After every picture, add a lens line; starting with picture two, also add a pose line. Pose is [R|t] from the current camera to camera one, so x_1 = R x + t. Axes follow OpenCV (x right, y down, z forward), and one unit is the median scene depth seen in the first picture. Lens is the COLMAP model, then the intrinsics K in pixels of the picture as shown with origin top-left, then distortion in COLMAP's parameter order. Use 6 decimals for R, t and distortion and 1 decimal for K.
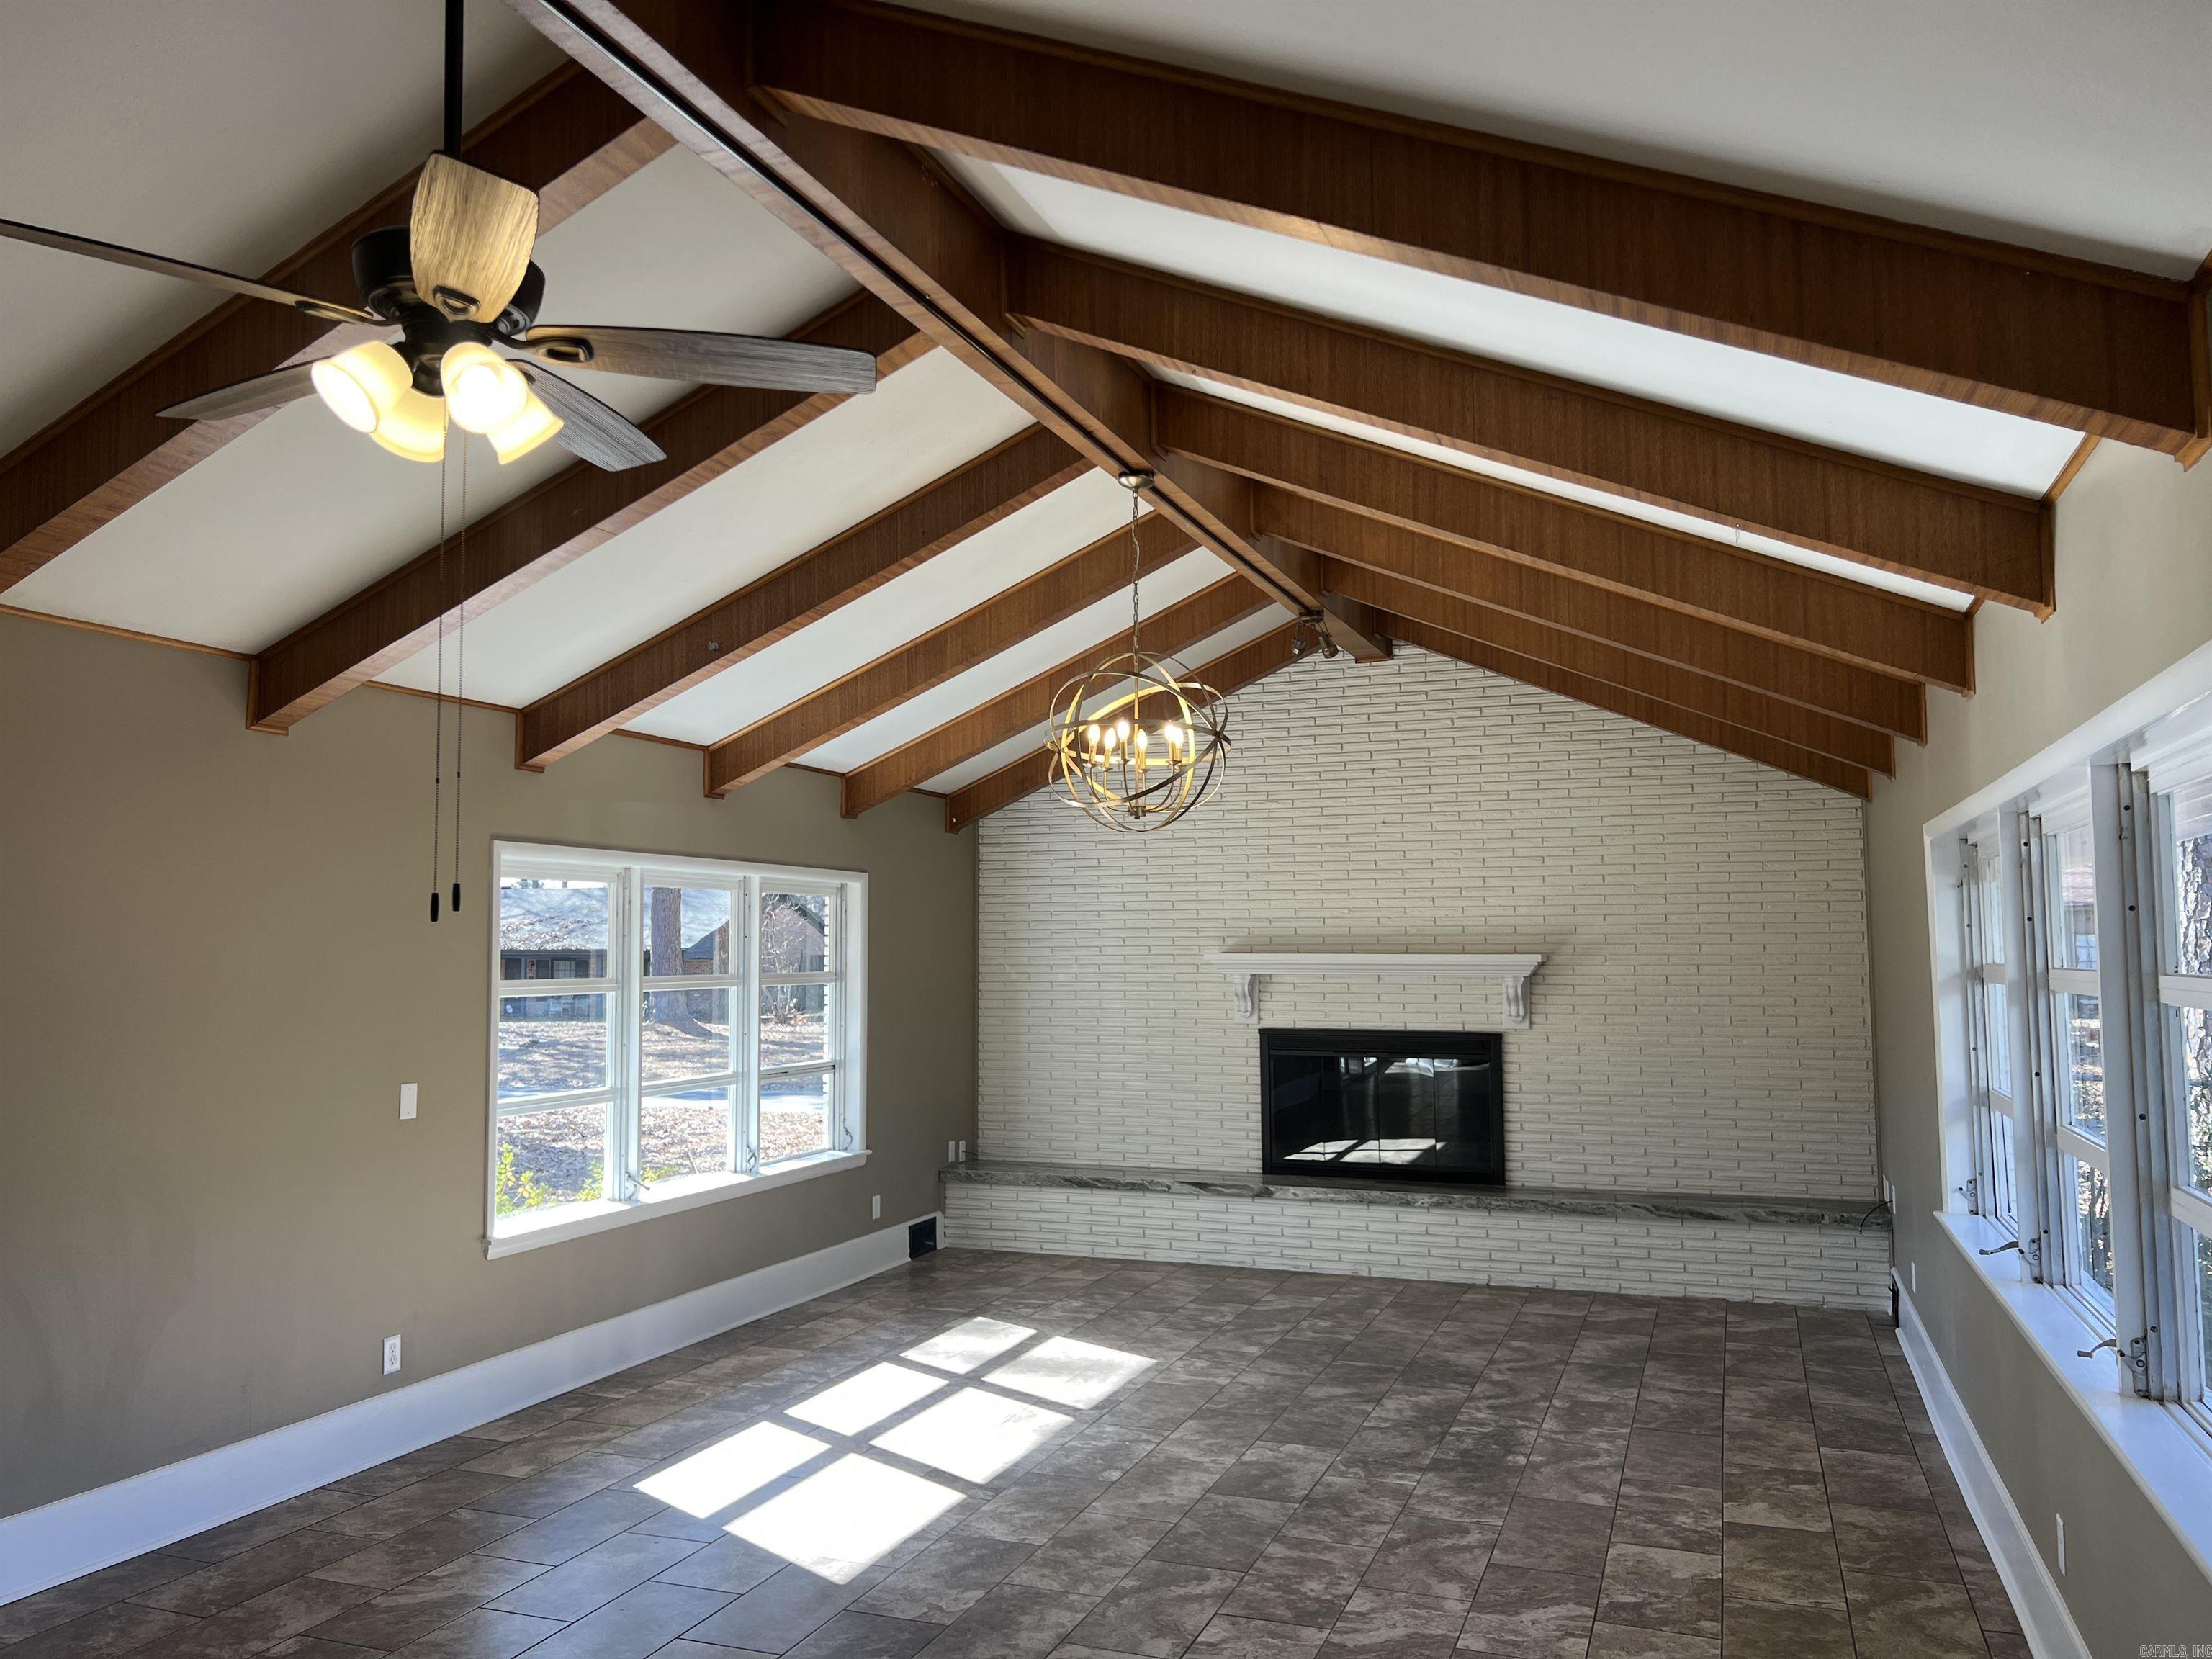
lens RADIAL K [[1663.2, 0, 1099.0], [0, 1663.2, 813.1], [0, 0, 1]] dist [0.049081, -0.048726]
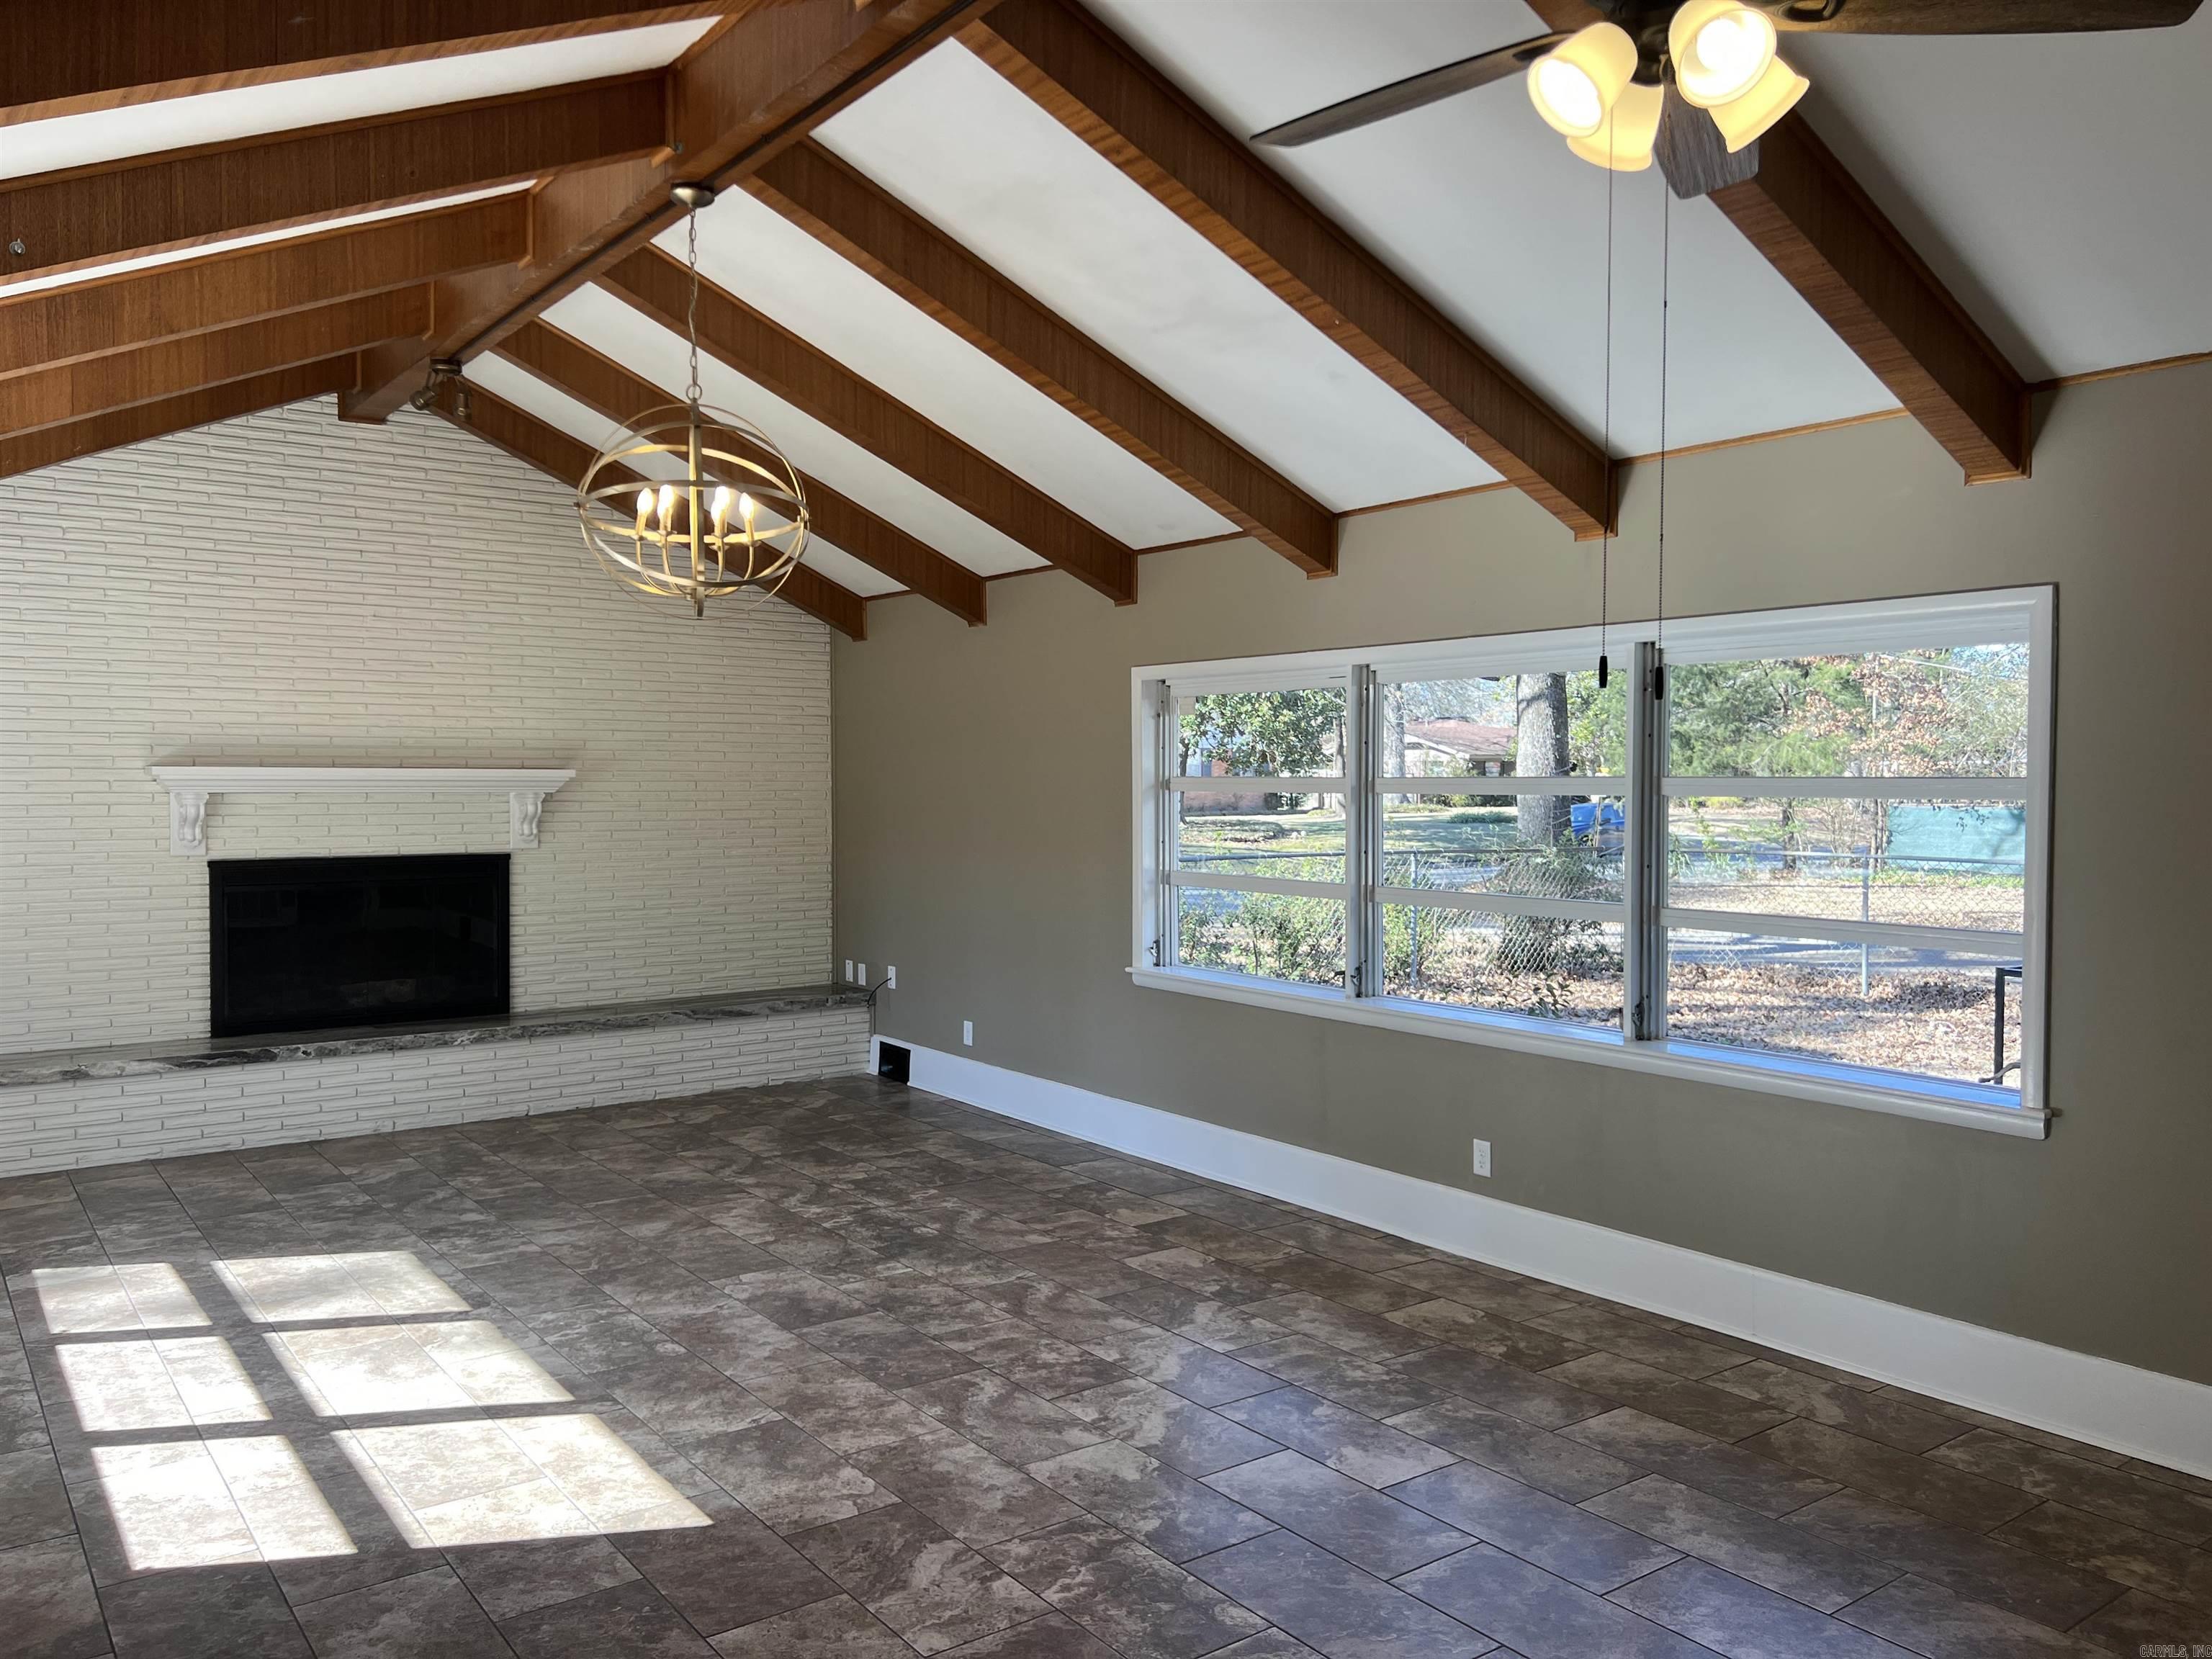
lens RADIAL K [[1663.2, 0, 1090.4], [0, 1663.2, 837.7], [0, 0, 1]] dist [0.049081, -0.048726]
pose [[0.545523, -0.026222, 0.837685, -0.526128], [-0.072788, 0.994251, 0.078524, 0.036686], [-0.834929, -0.103810, 0.540479, 0.318524]]
